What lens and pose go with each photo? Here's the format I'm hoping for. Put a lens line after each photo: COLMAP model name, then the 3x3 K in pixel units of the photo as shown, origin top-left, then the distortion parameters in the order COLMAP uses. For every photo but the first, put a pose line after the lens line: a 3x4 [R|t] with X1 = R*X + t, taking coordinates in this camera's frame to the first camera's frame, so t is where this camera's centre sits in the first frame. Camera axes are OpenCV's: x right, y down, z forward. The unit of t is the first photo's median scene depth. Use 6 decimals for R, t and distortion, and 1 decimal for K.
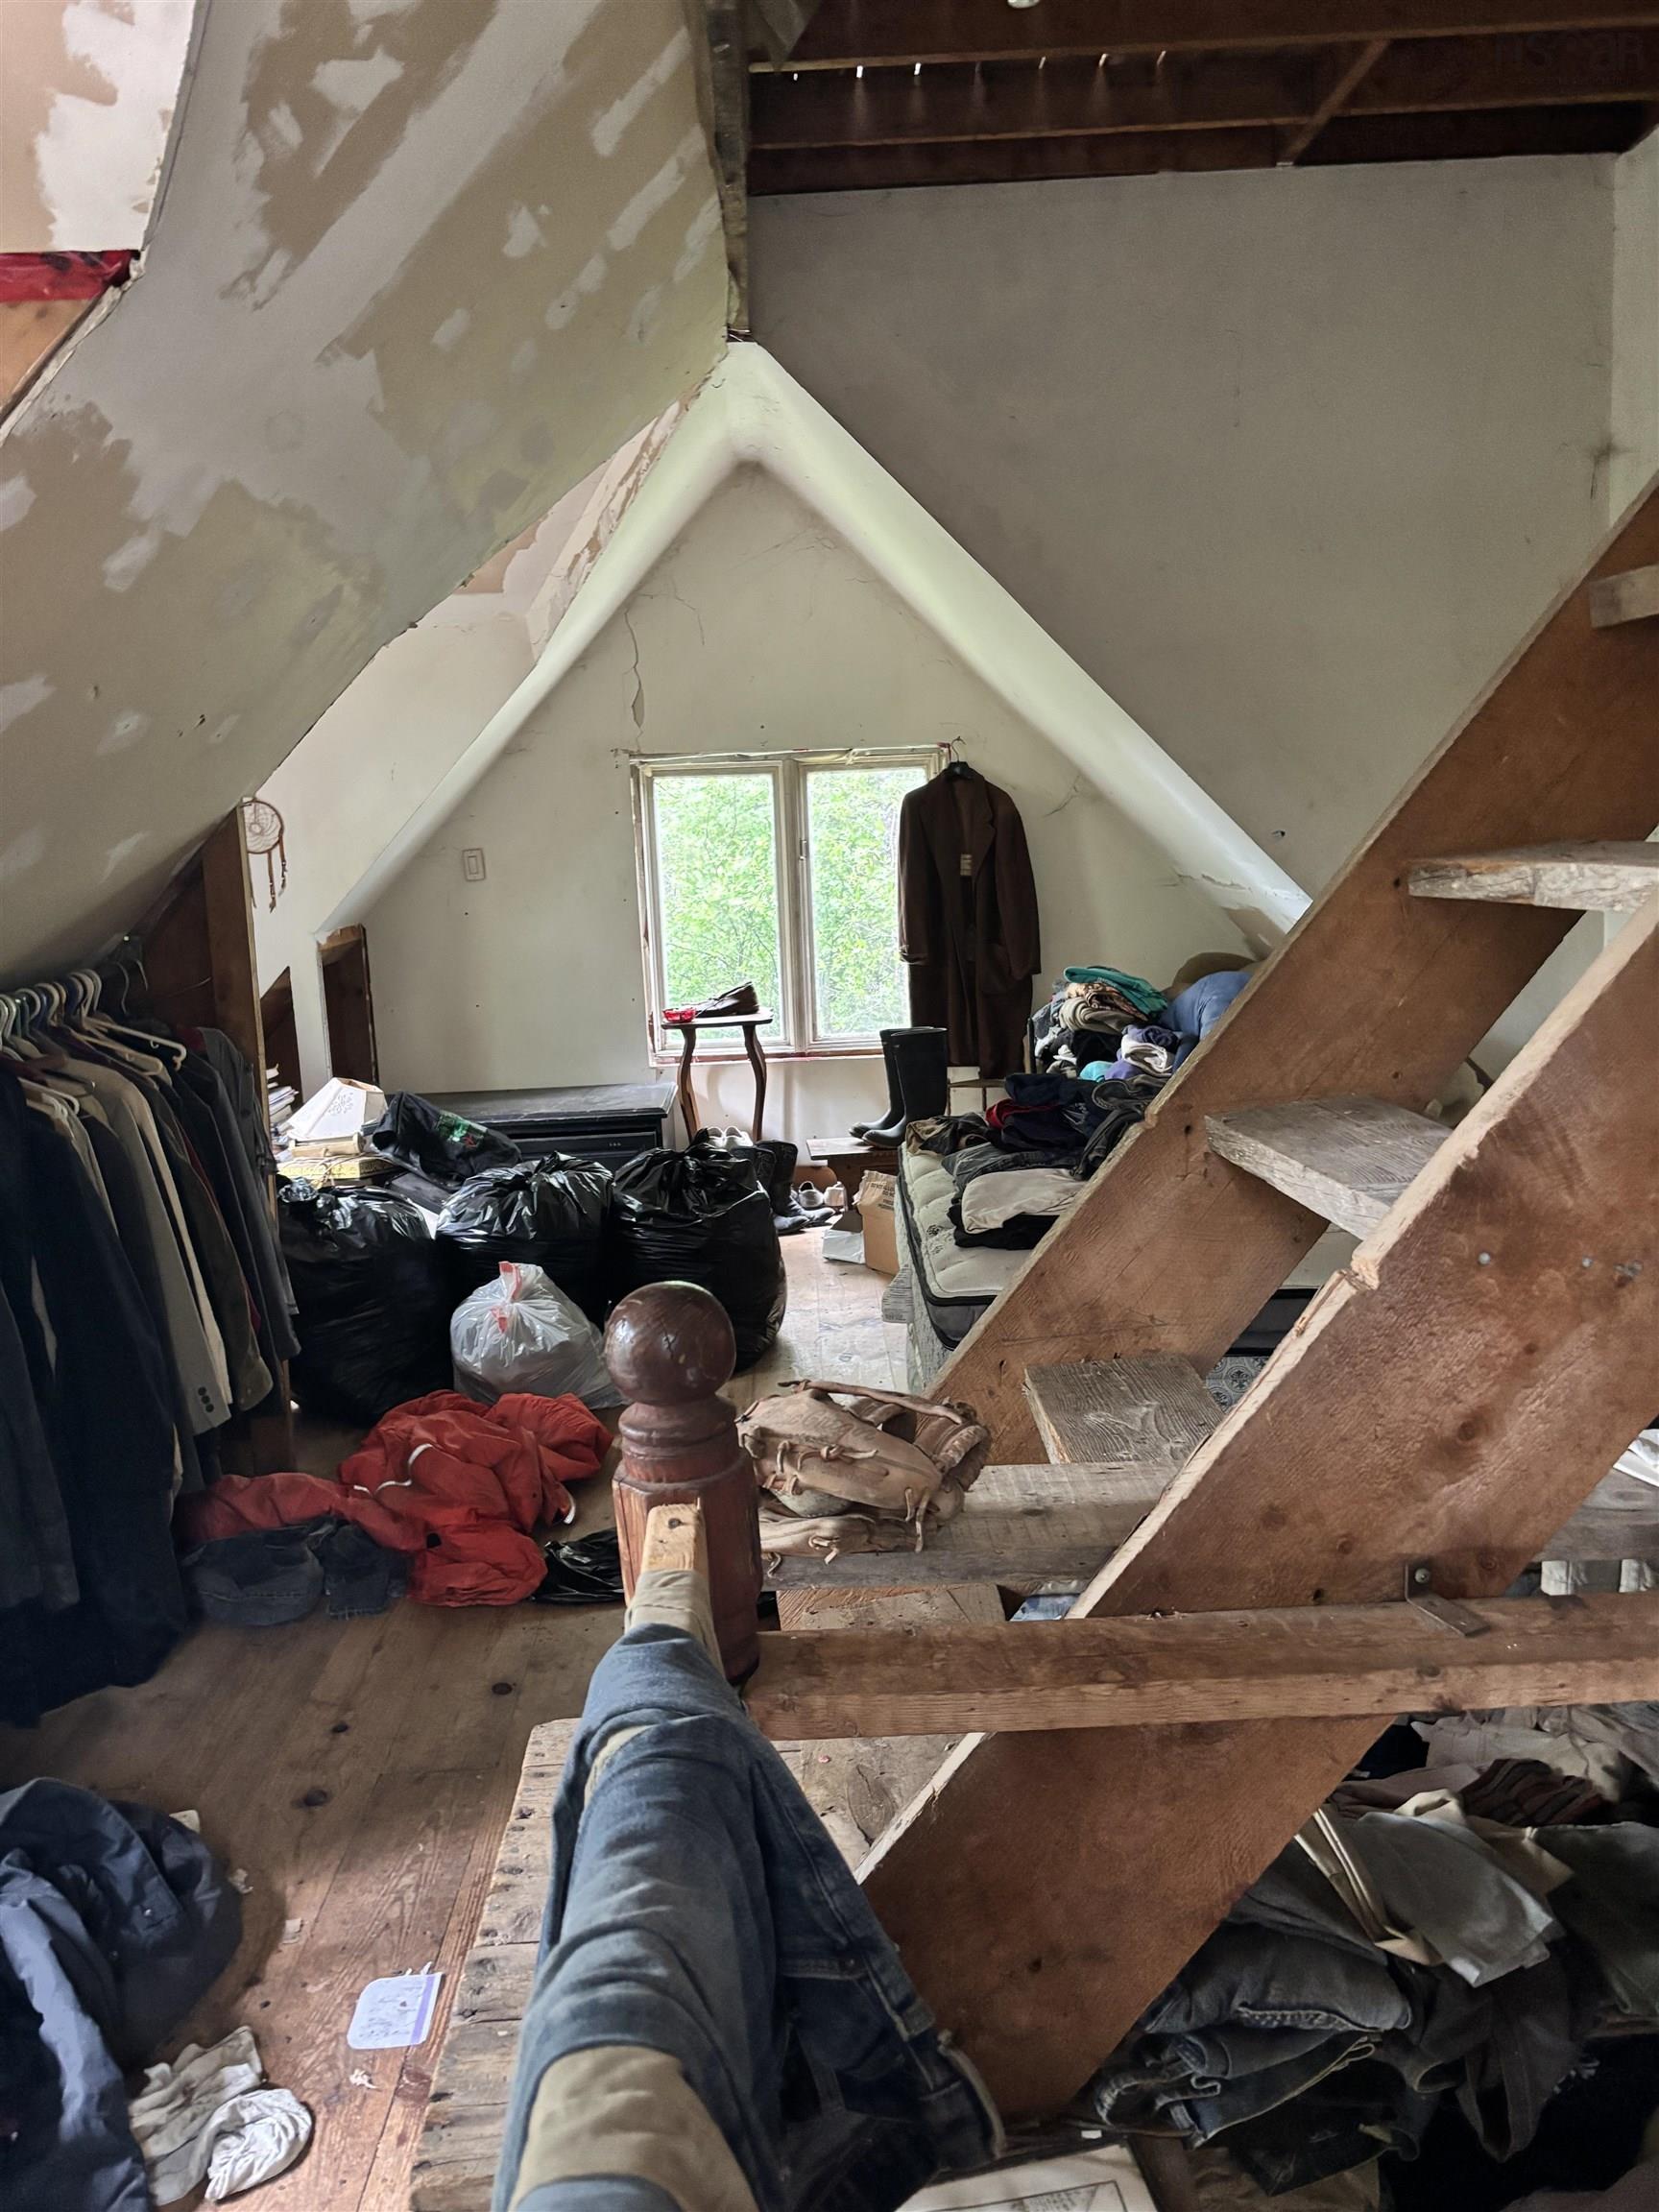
lens RADIAL K [[1681.9, 0, 836.2], [0, 1681.9, 1096.7], [0, 0, 1]] dist [0.041463, -0.053157]
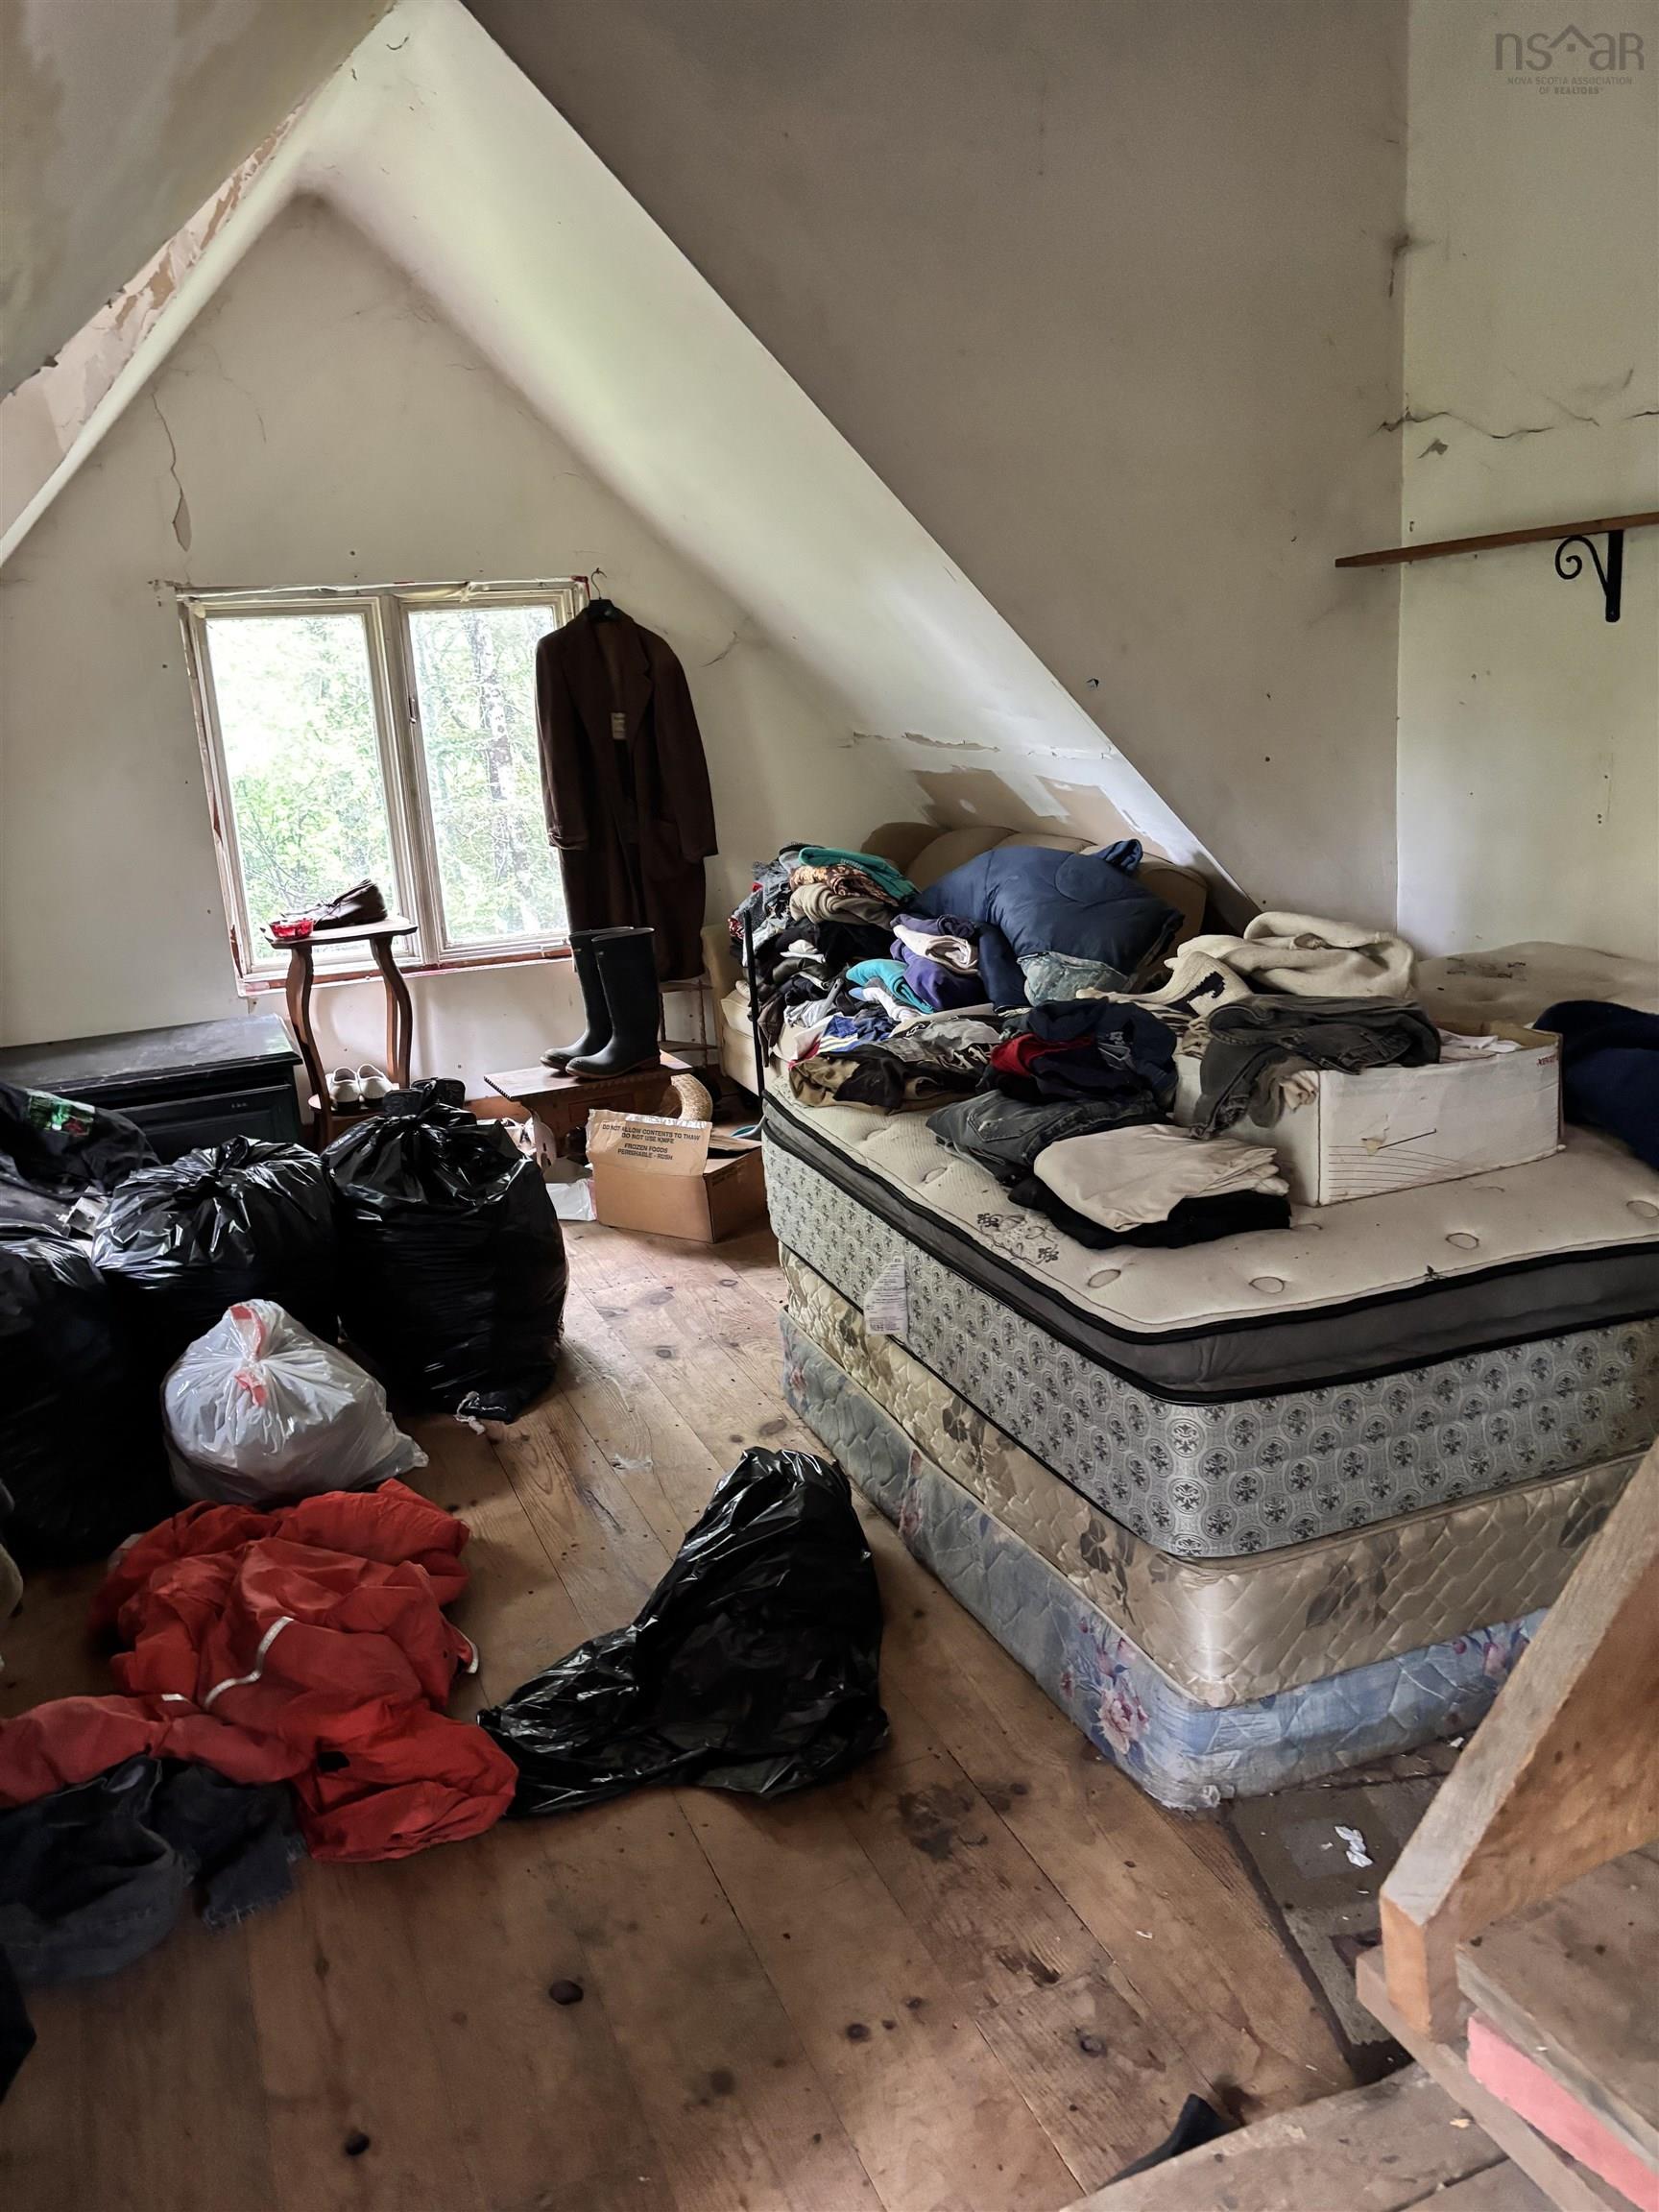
lens RADIAL K [[1681.9, 0, 824.2], [0, 1681.9, 1125.0], [0, 0, 1]] dist [0.041463, -0.053157]
pose [[0.933022, -0.104179, 0.344408, -0.154513], [0.070135, 0.991465, 0.109904, -0.029908], [-0.352918, -0.078387, 0.932365, 0.188748]]
